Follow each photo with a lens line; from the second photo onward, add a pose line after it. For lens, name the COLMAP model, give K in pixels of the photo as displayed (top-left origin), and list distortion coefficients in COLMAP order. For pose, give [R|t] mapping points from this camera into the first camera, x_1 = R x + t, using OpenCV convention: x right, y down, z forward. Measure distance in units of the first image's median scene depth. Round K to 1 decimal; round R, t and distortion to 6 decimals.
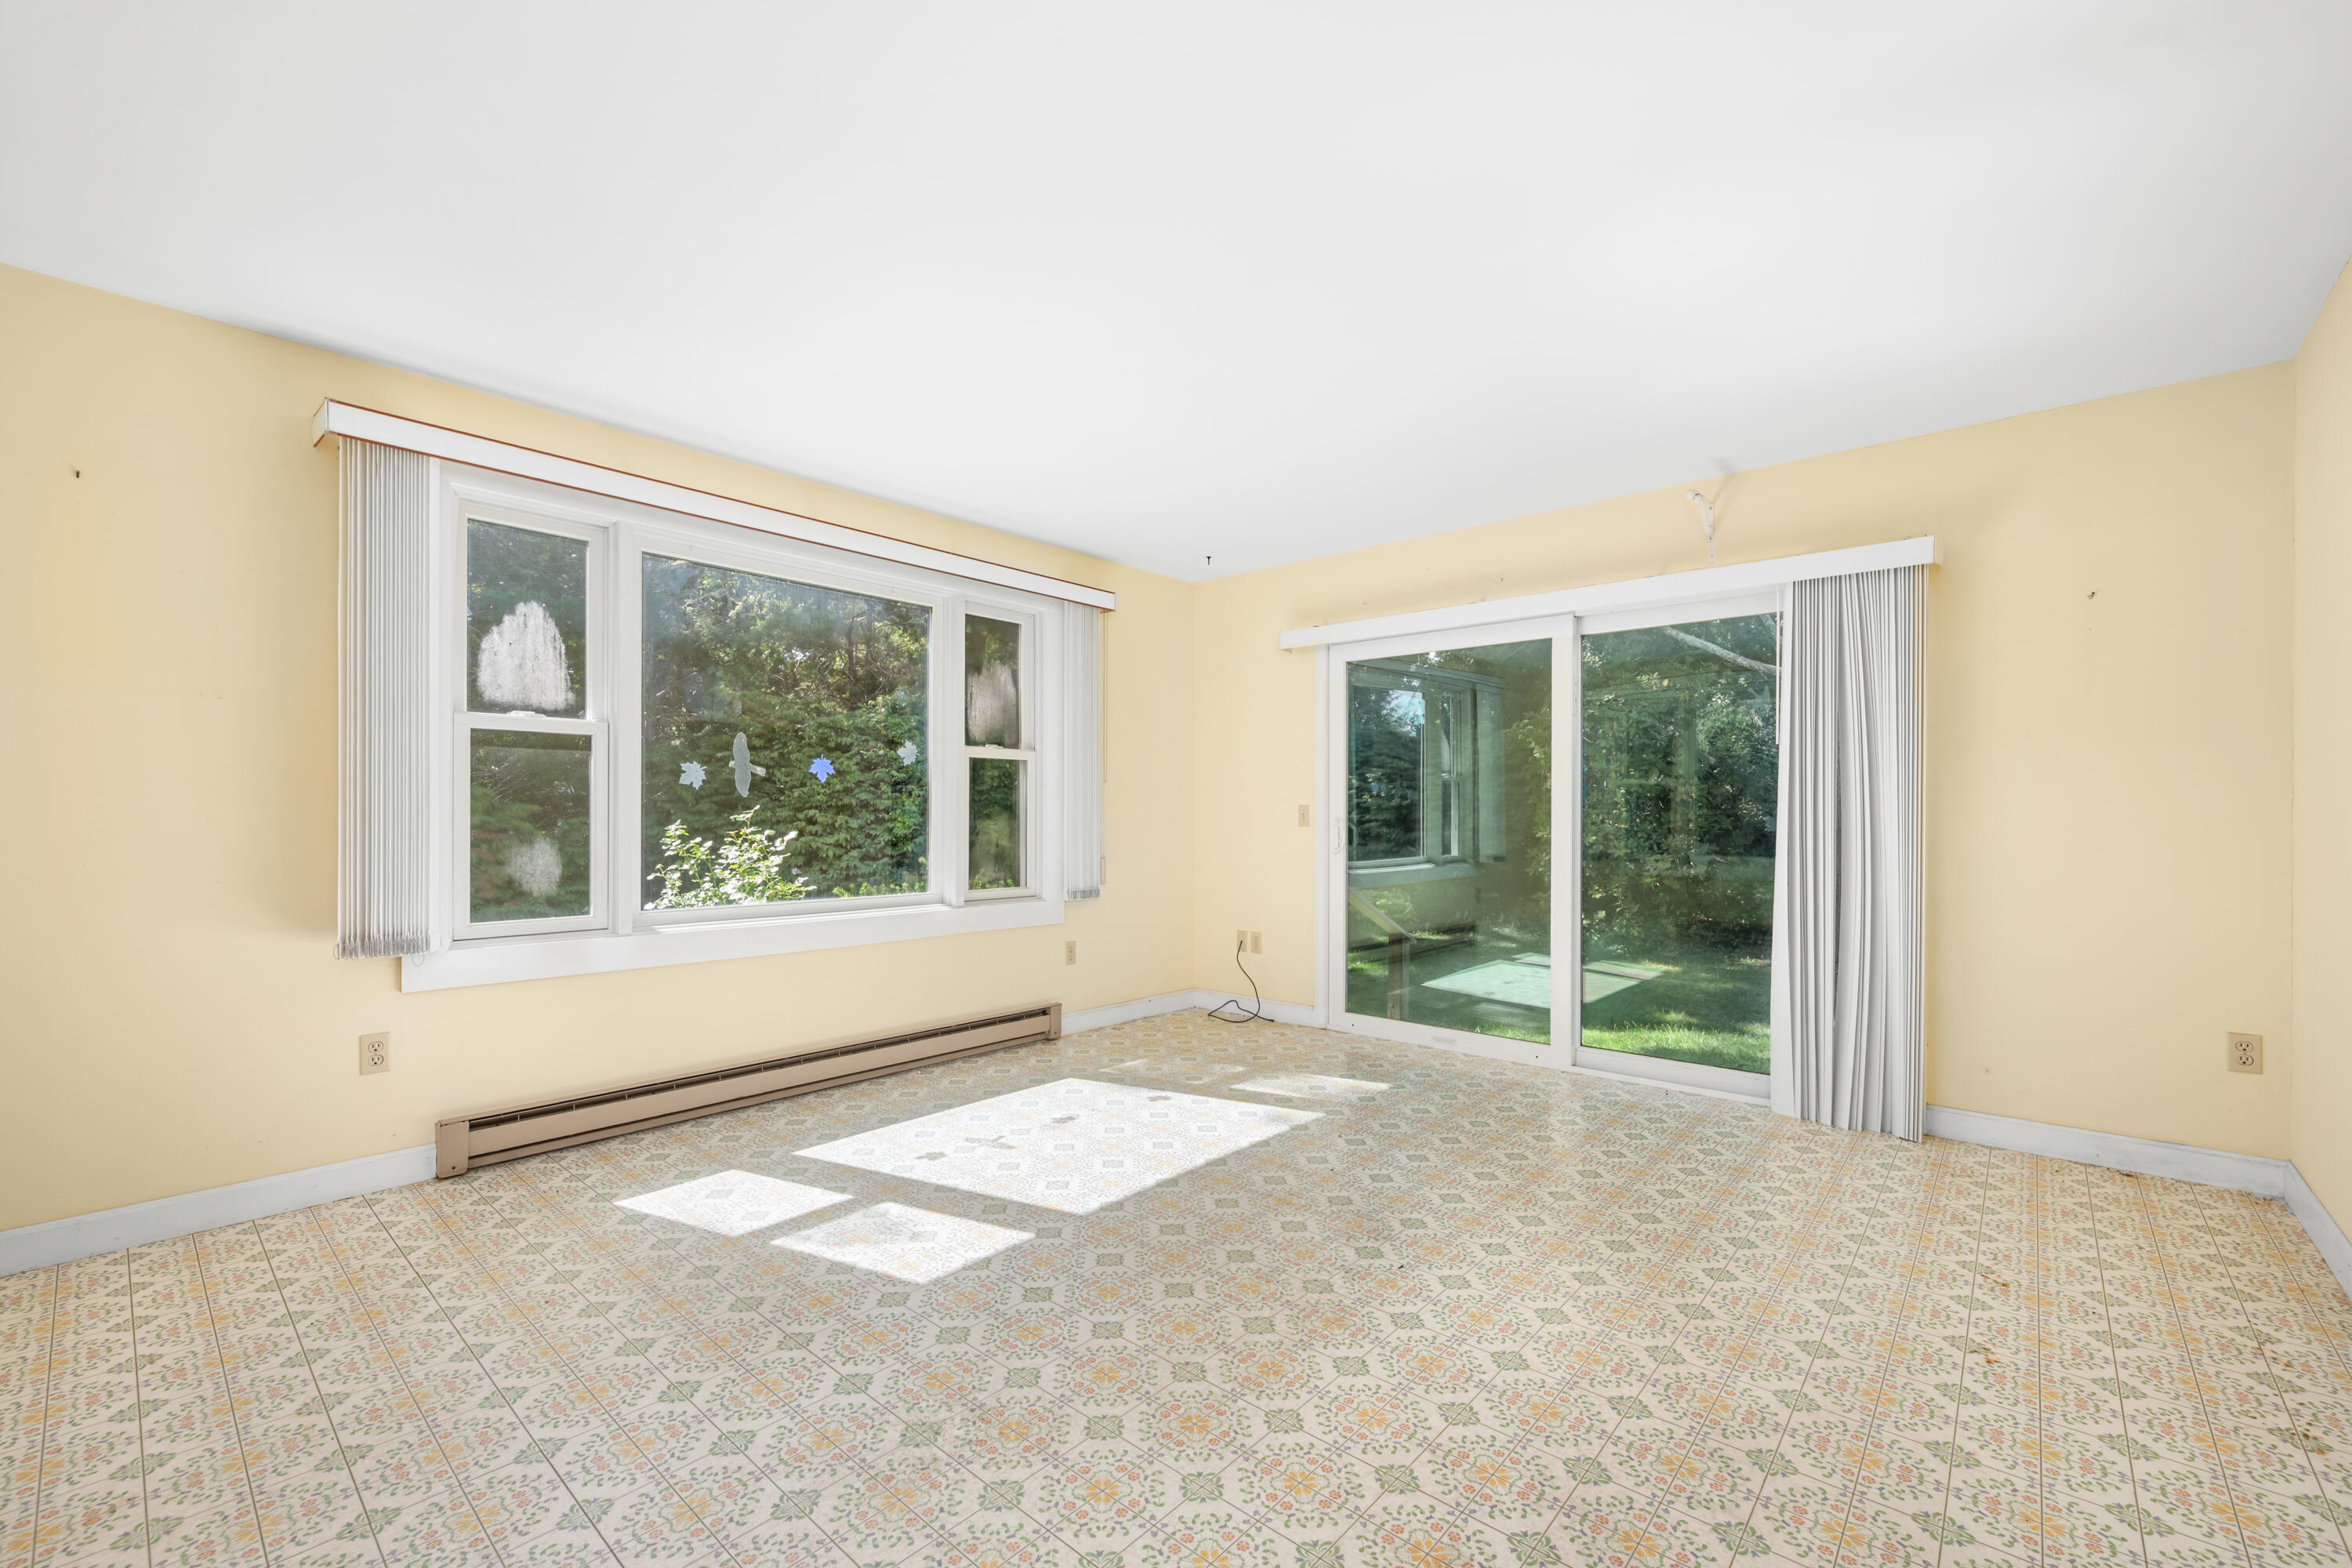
lens RADIAL K [[968.5, 0, 1183.1], [0, 968.5, 792.5], [0, 0, 1]] dist [-0.001024, -0.000189]
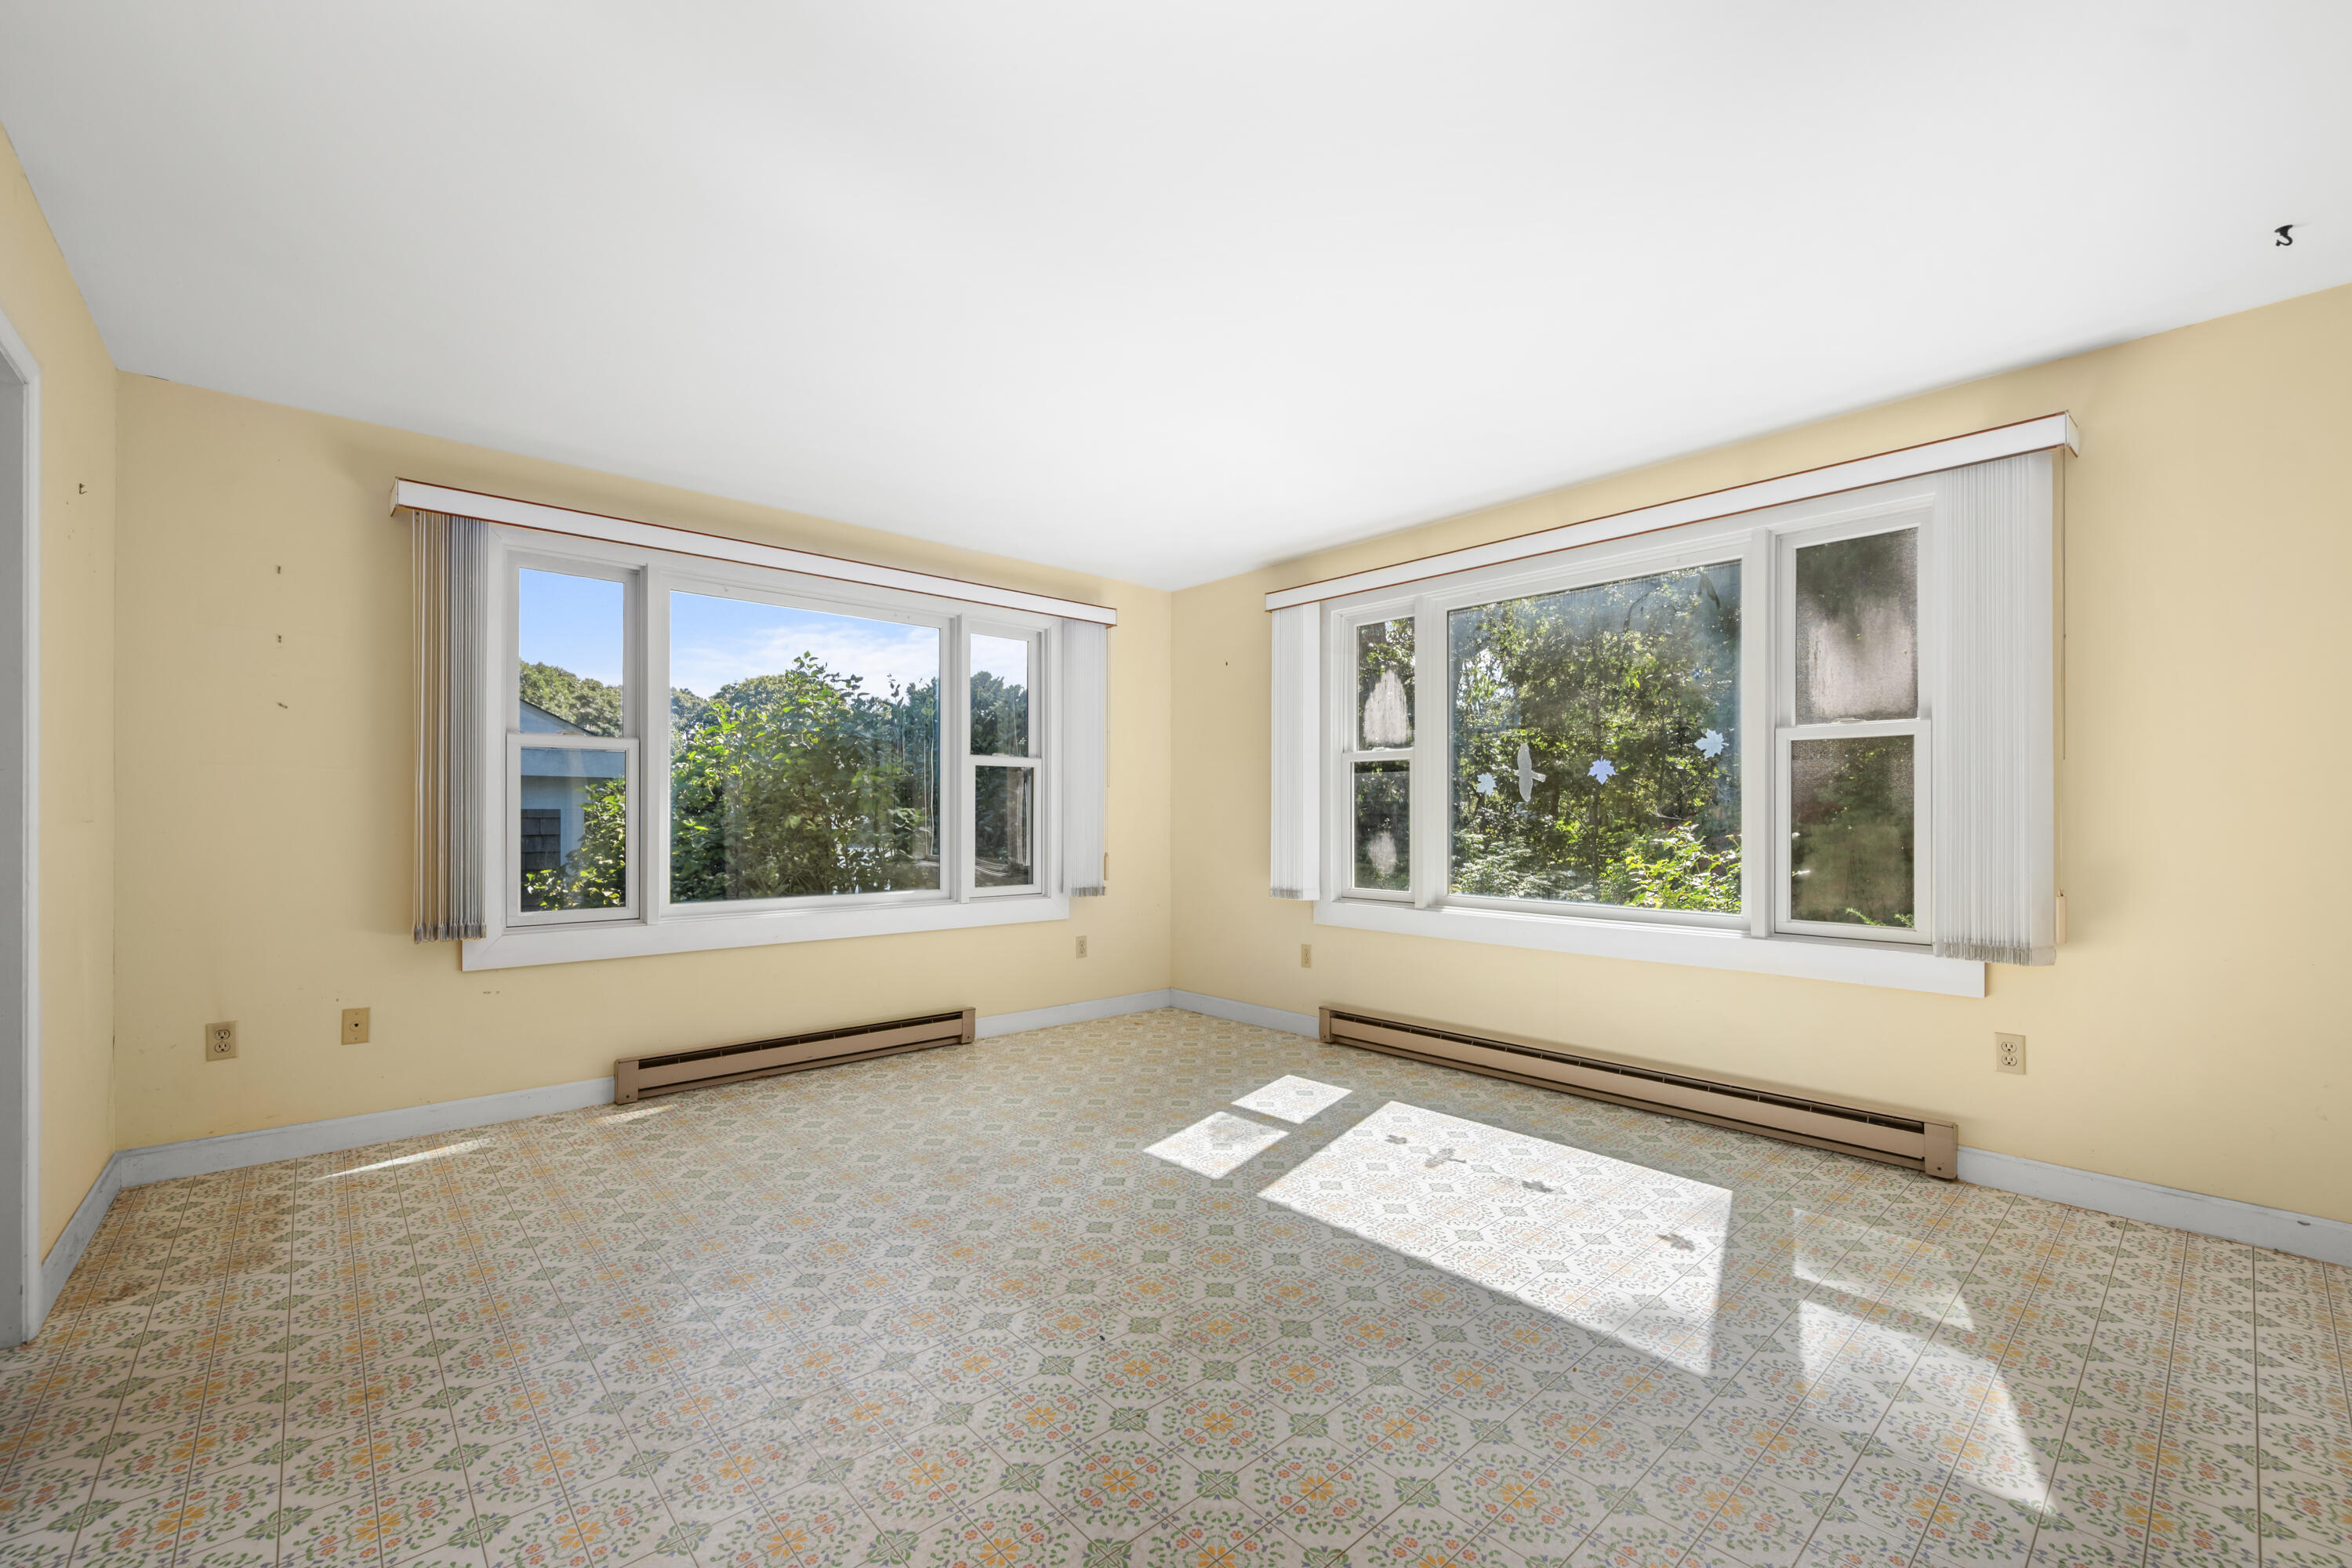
lens RADIAL K [[968.5, 0, 1185.0], [0, 968.5, 807.3], [0, 0, 1]] dist [-0.001024, -0.000189]
pose [[-0.114775, -0.006456, -0.993371, 0.801562], [0.026430, 0.999605, -0.009550, 0.012320], [0.993040, -0.027351, -0.114559, 0.868359]]
